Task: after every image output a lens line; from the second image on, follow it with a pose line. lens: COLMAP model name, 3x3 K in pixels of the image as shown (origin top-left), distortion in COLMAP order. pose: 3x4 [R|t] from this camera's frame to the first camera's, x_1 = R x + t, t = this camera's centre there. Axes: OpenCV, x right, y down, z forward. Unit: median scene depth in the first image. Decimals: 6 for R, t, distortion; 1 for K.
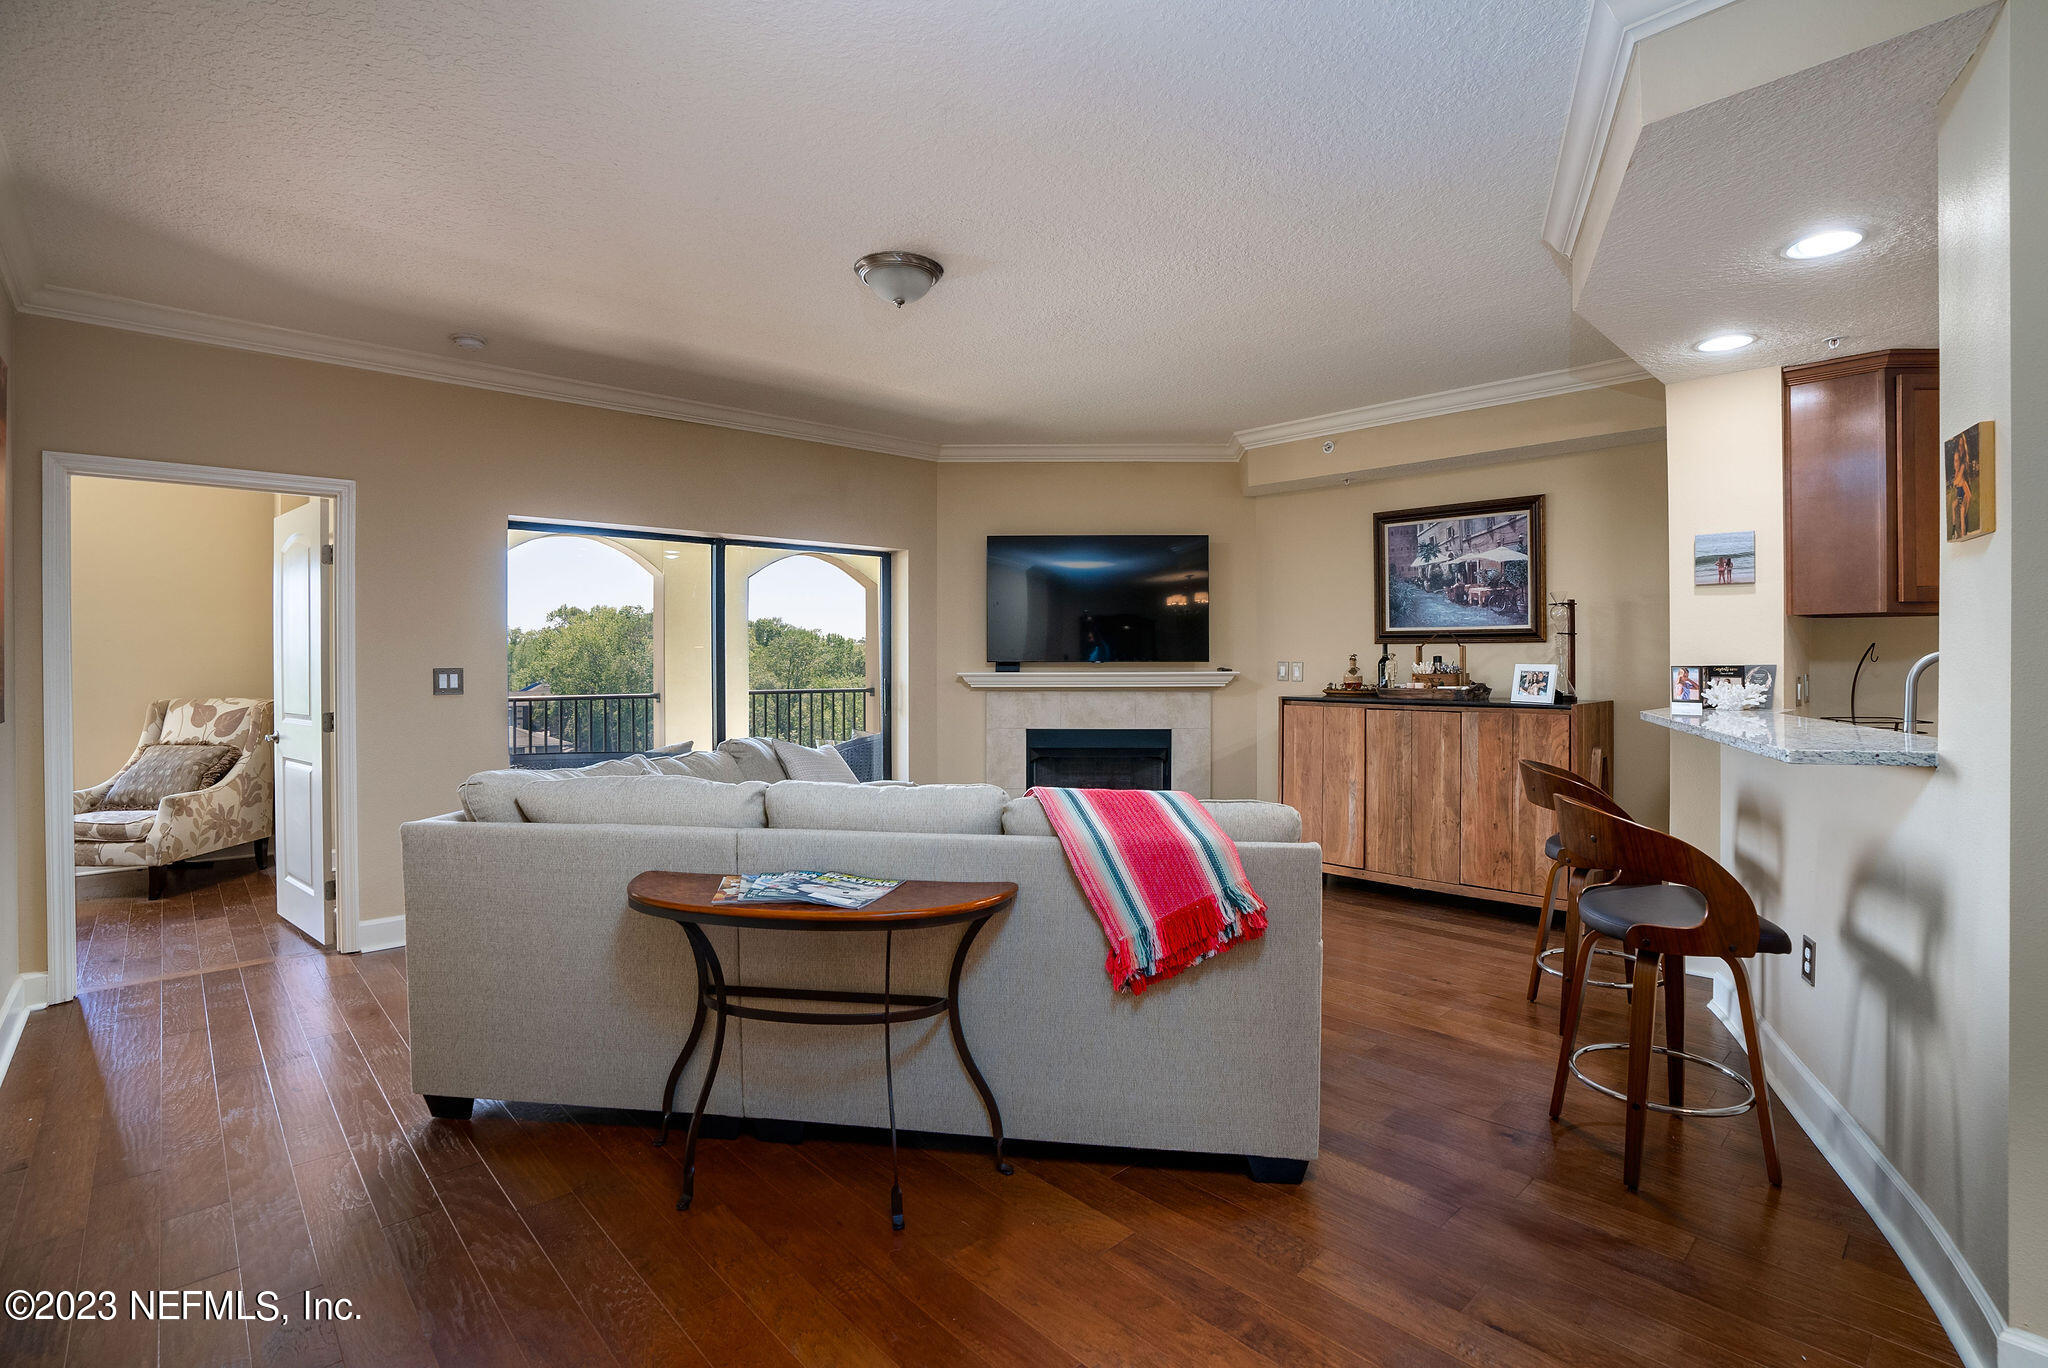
lens RADIAL K [[960.6, 0, 1052.3], [0, 960.6, 659.2], [0, 0, 1]] dist [-0.060630, 0.022317]
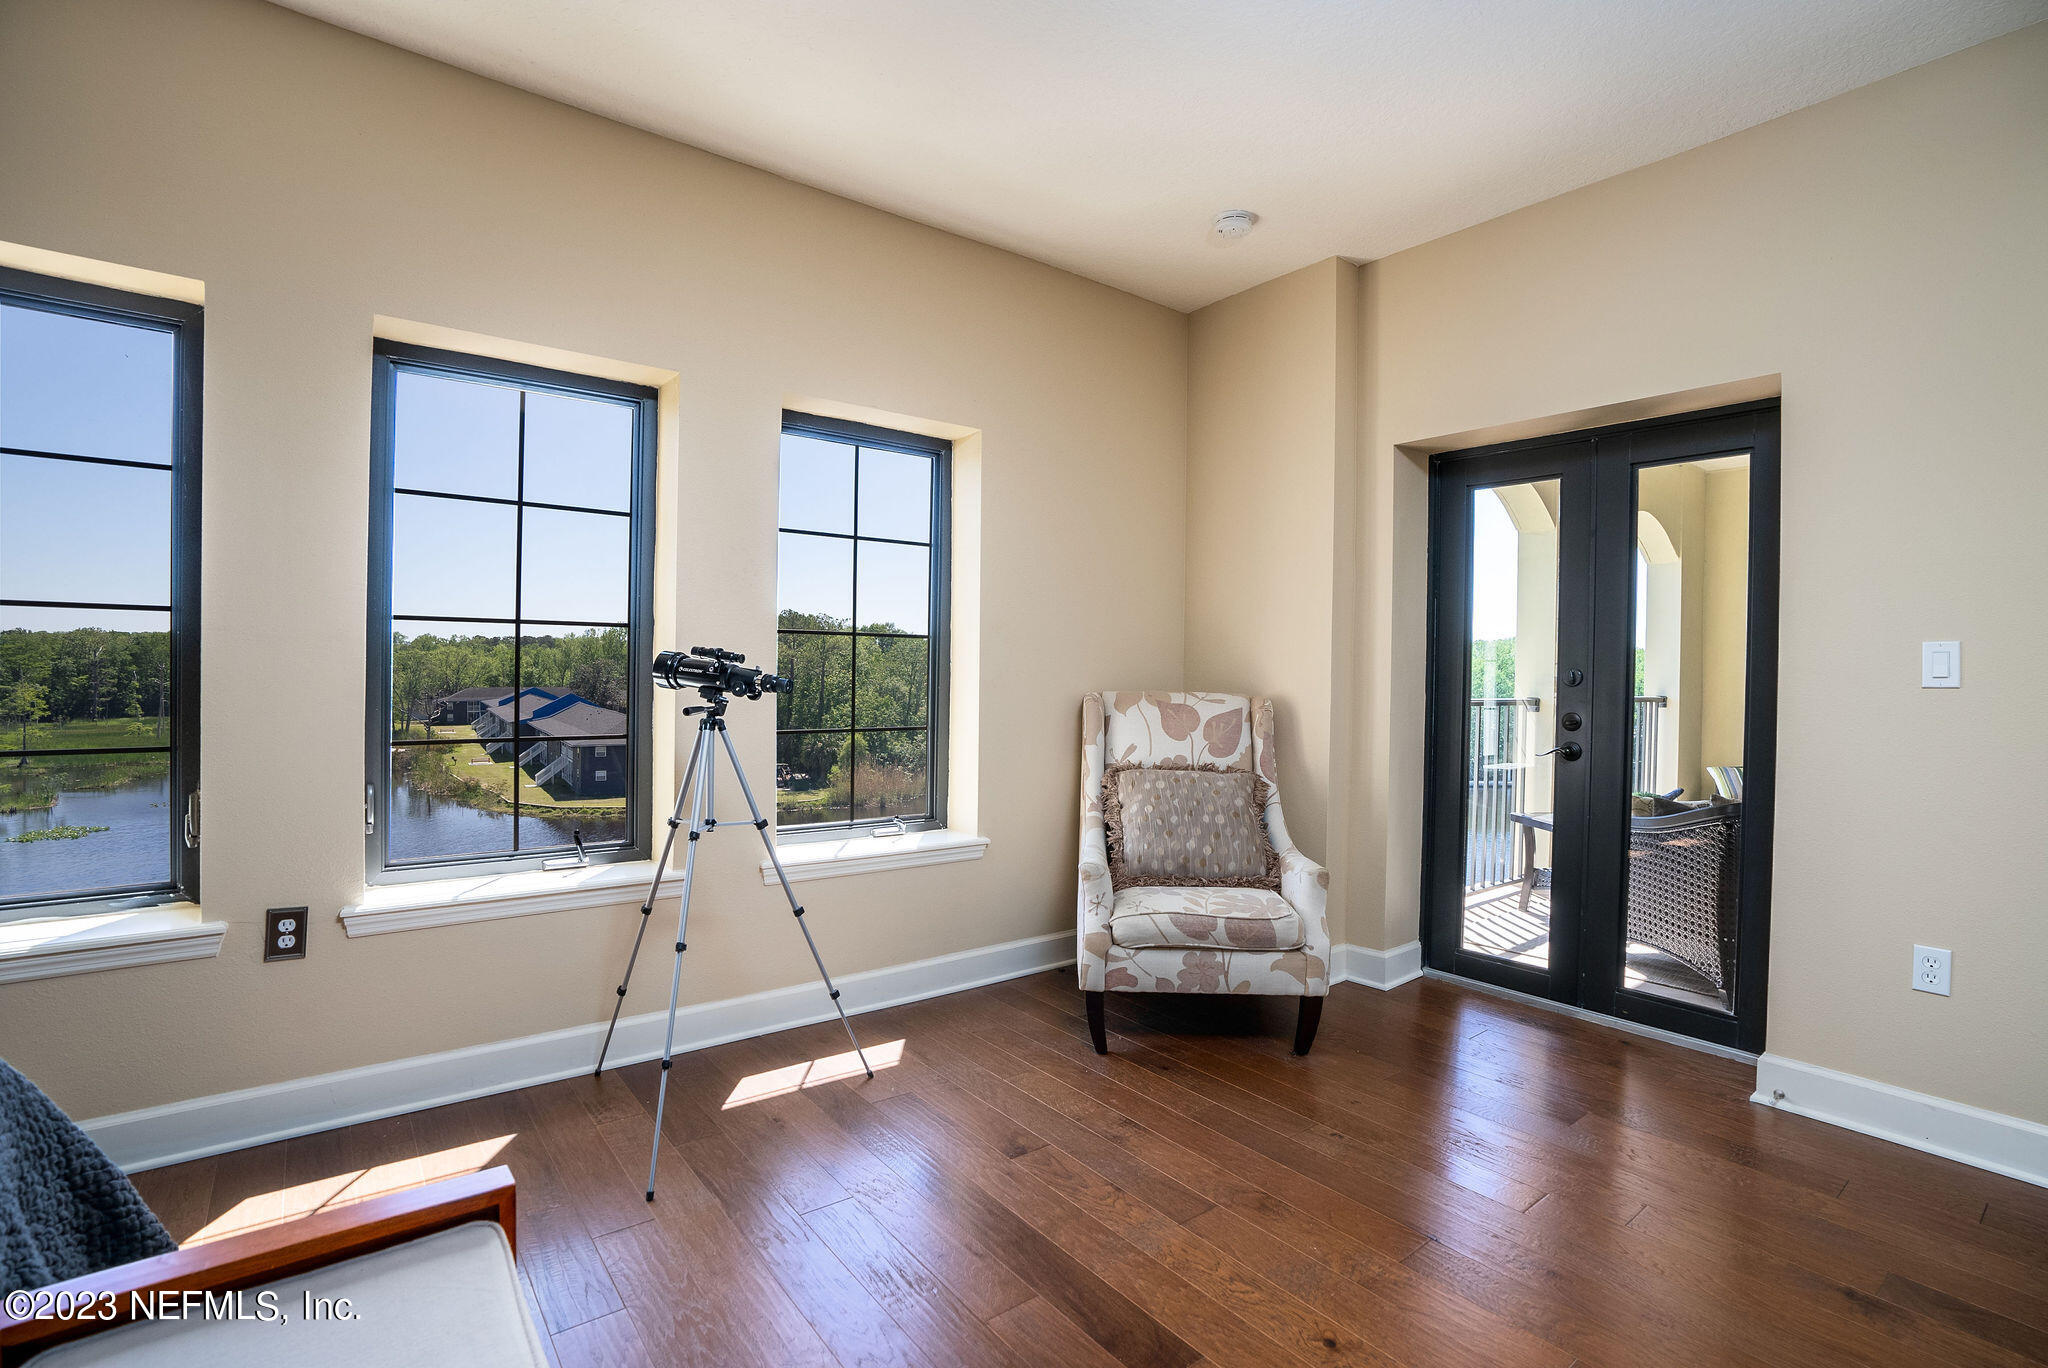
lens RADIAL K [[960.6, 0, 1029.3], [0, 960.6, 686.0], [0, 0, 1]] dist [-0.060630, 0.022317]
pose [[0.995125, 0.021684, -0.096208, -0.961351], [-0.020096, 0.999646, 0.017442, 0.029582], [0.096552, -0.015424, 0.995208, 0.373979]]
